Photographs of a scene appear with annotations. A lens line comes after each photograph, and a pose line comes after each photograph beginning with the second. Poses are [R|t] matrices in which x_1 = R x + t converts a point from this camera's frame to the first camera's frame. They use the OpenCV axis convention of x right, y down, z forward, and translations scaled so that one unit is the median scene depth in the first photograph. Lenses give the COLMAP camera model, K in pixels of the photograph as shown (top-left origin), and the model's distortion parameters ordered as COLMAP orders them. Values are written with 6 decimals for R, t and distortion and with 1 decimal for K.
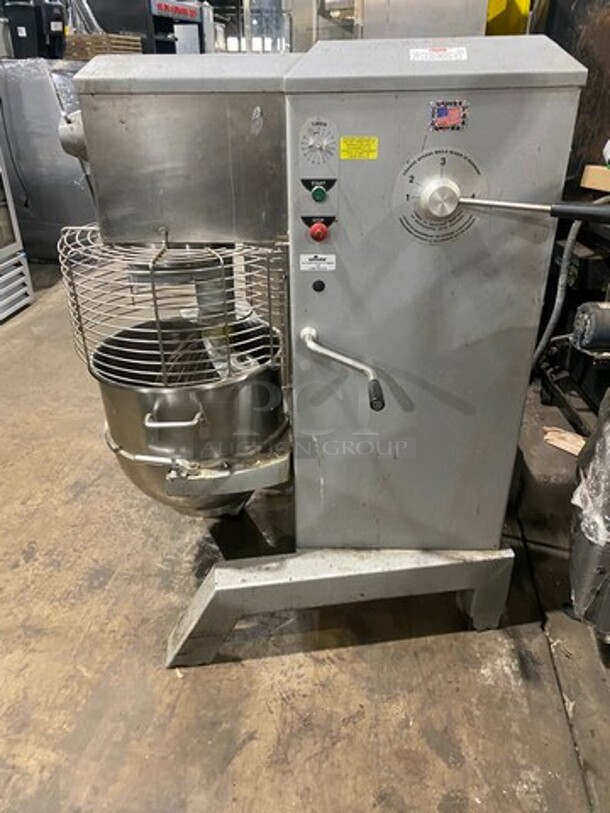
lens RADIAL K [[626.6, 0, 305.0], [0, 626.6, 406.5], [0, 0, 1]] dist [0.006061, 0.008656]
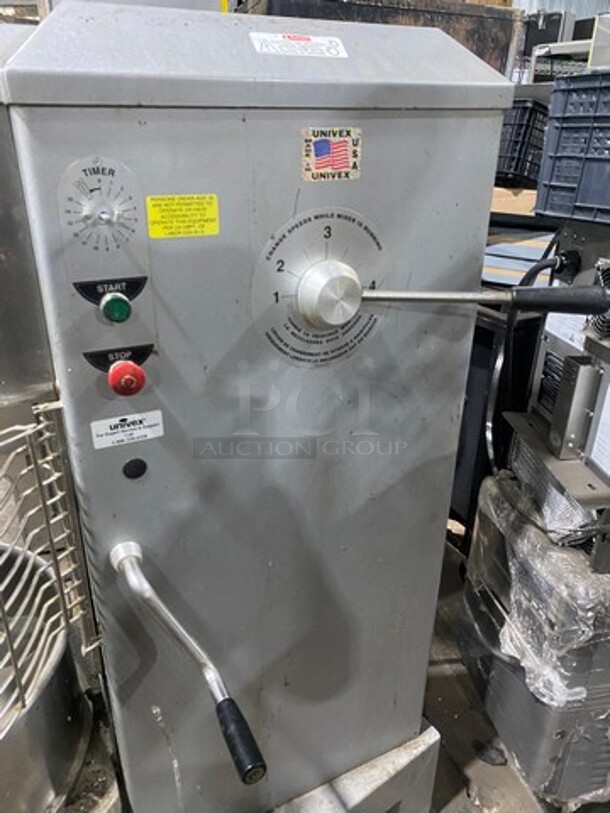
lens RADIAL K [[609.6, 0, 305.0], [0, 609.6, 406.5], [0, 0, 1]] dist [0.074828, -0.097435]
pose [[0.888810, -0.177087, 0.422678, -0.064996], [0.200574, 0.979613, -0.011347, -0.224734], [-0.412052, 0.094863, 0.906209, 0.497347]]
